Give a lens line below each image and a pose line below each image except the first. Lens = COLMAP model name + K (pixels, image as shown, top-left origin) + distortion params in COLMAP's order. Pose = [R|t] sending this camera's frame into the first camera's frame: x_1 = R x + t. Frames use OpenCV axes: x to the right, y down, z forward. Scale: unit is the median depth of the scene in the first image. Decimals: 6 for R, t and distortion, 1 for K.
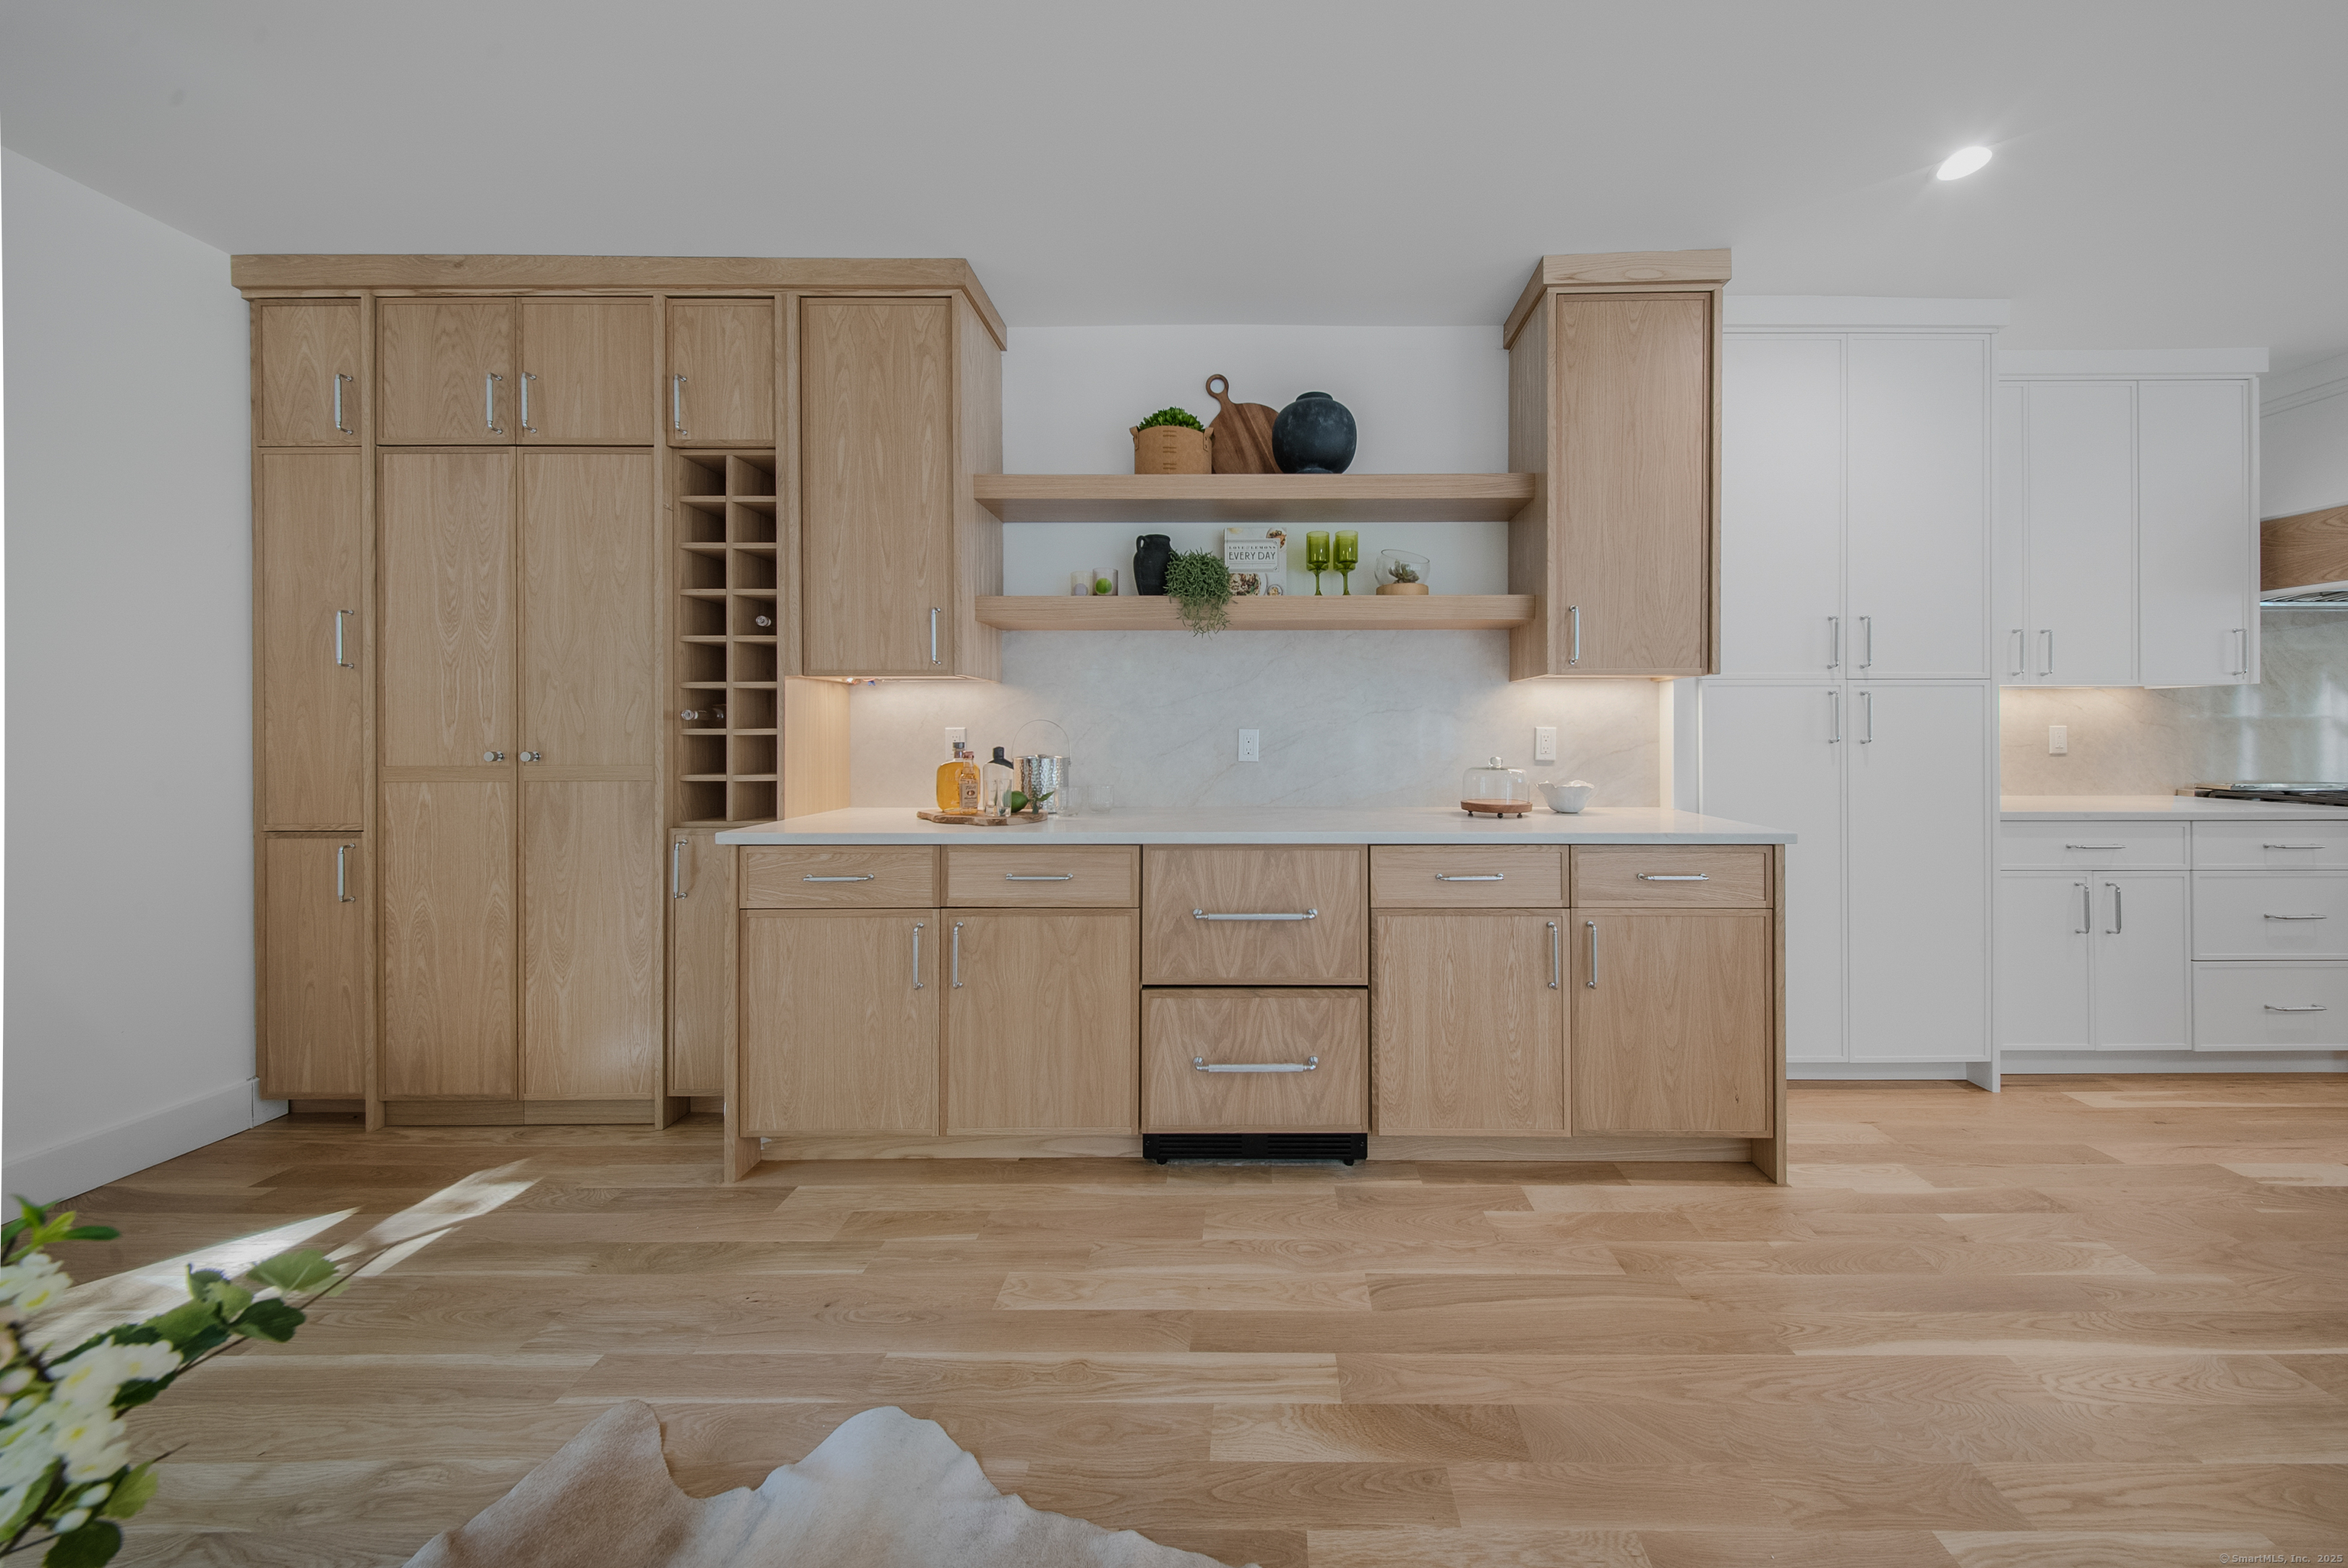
lens RADIAL K [[693.8, 0, 1218.9], [0, 693.8, 736.9], [0, 0, 1]] dist [0.005117, -0.000780]
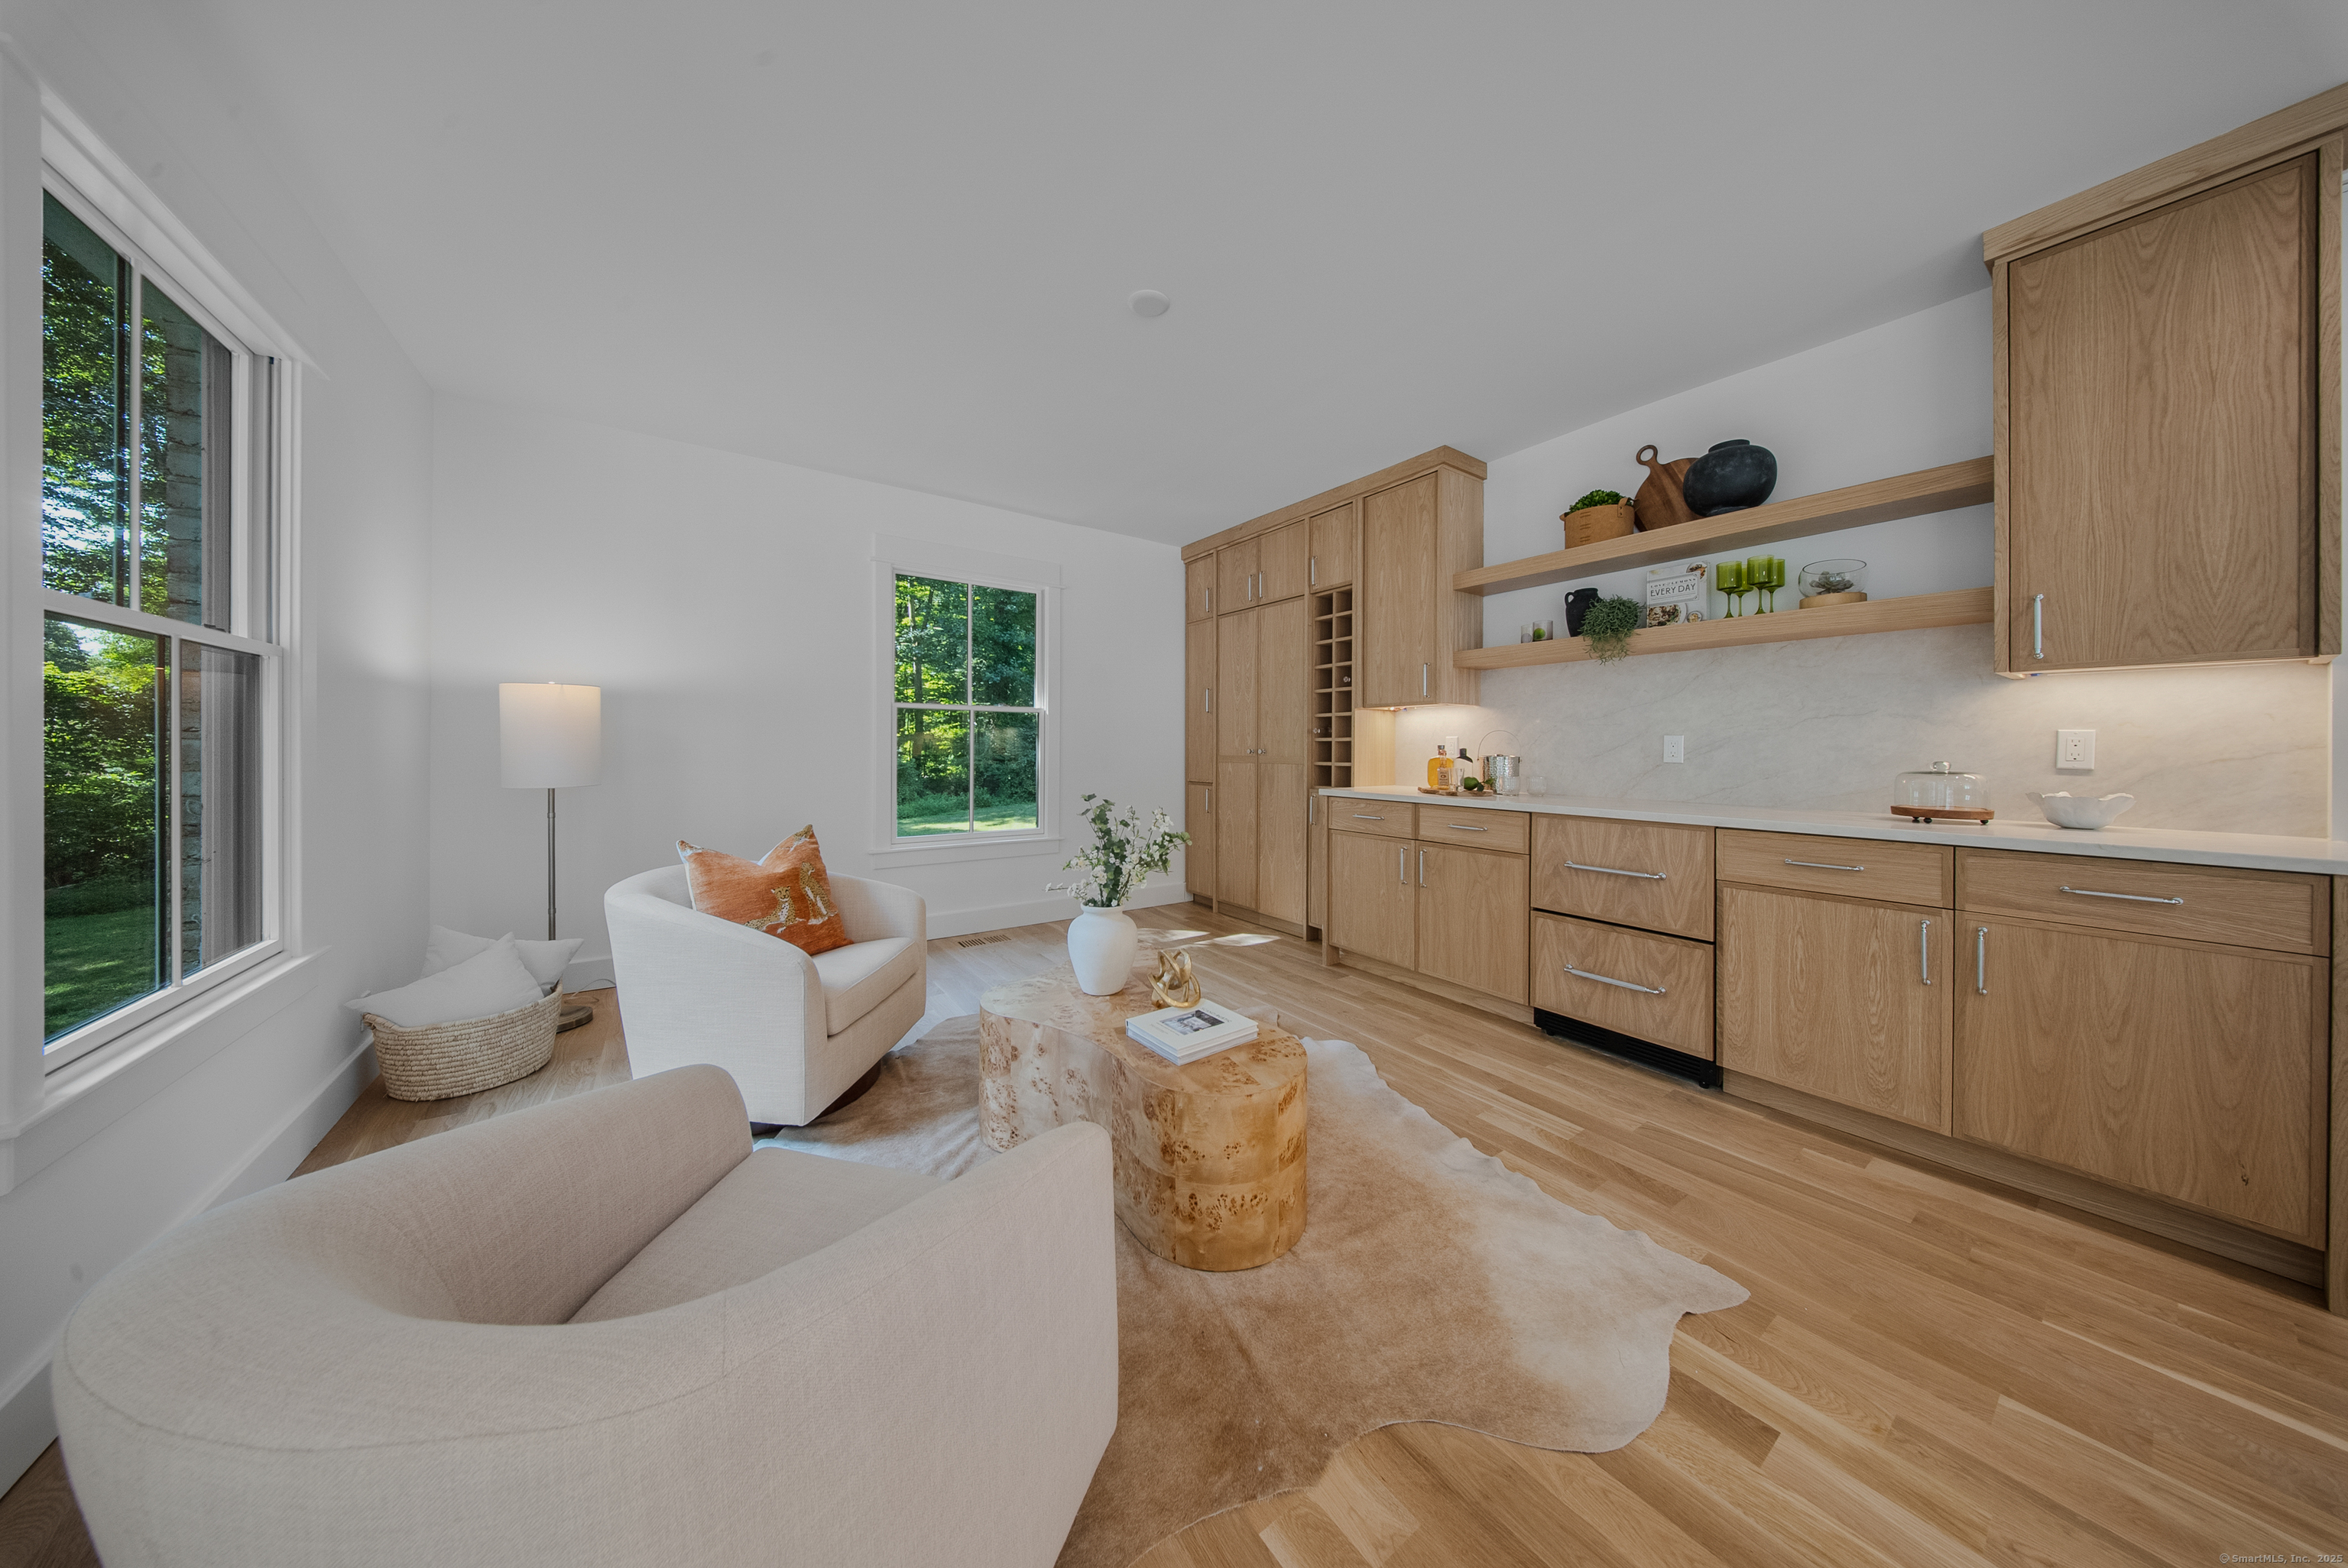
lens RADIAL K [[693.8, 0, 1195.5], [0, 693.8, 748.3], [0, 0, 1]] dist [0.005117, -0.000780]
pose [[0.598012, 0.004232, -0.801476, 0.586636], [-0.004600, 0.999988, 0.001848, 0.014984], [0.801474, 0.002582, 0.598024, -0.426031]]
